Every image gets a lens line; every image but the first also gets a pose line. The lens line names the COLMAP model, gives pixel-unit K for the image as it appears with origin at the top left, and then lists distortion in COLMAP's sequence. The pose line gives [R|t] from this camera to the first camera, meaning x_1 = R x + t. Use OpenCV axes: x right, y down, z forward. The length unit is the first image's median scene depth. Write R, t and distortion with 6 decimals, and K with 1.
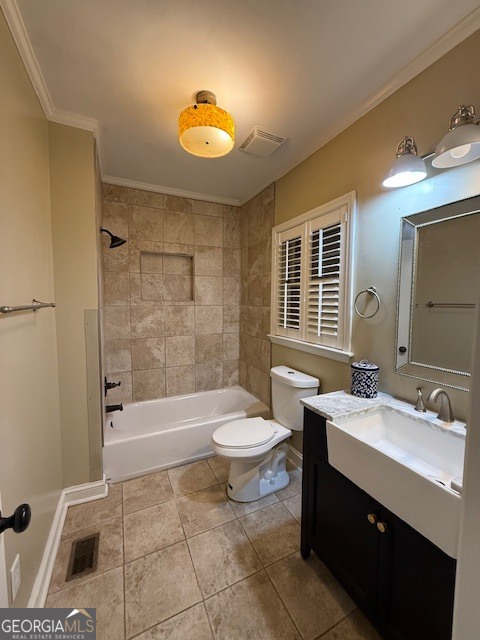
lens RADIAL K [[253.1, 0, 239.7], [0, 253.1, 317.9], [0, 0, 1]] dist [0.007979, -0.001258]
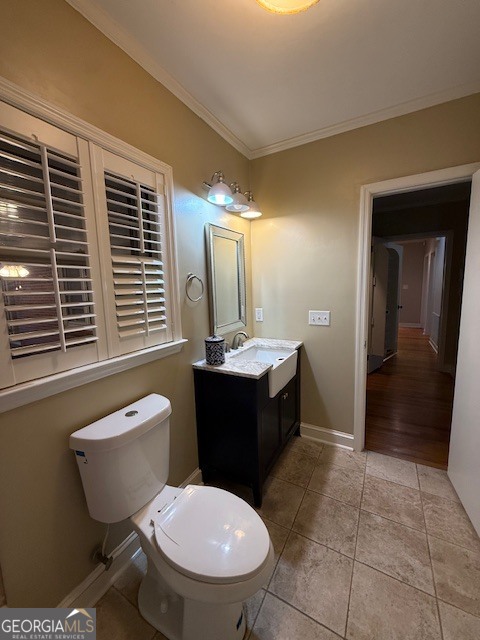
lens RADIAL K [[253.1, 0, 238.8], [0, 253.1, 319.4], [0, 0, 1]] dist [0.007979, -0.001258]
pose [[-0.564926, -0.095890, 0.819551, -0.452296], [0.087344, 0.980695, 0.174952, -0.085748], [-0.820506, 0.170418, -0.545645, 1.254462]]
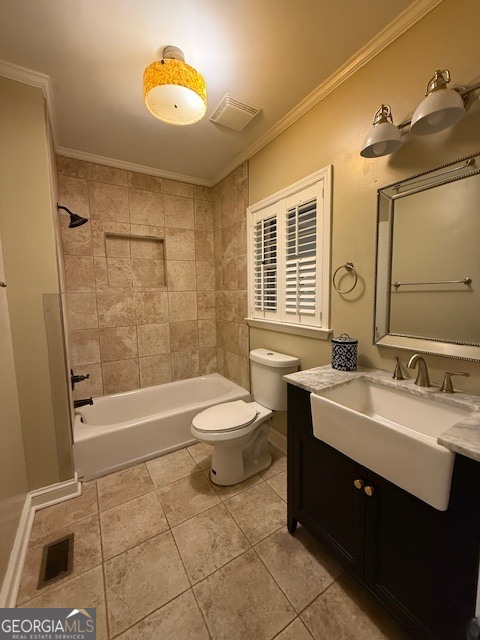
lens RADIAL K [[253.1, 0, 238.8], [0, 253.1, 317.6], [0, 0, 1]] dist [0.007979, -0.001258]
pose [[0.993885, -0.034128, 0.105018, -0.022857], [0.030995, 0.999029, 0.031324, 0.044900], [-0.105985, -0.027877, 0.993977, 0.034734]]
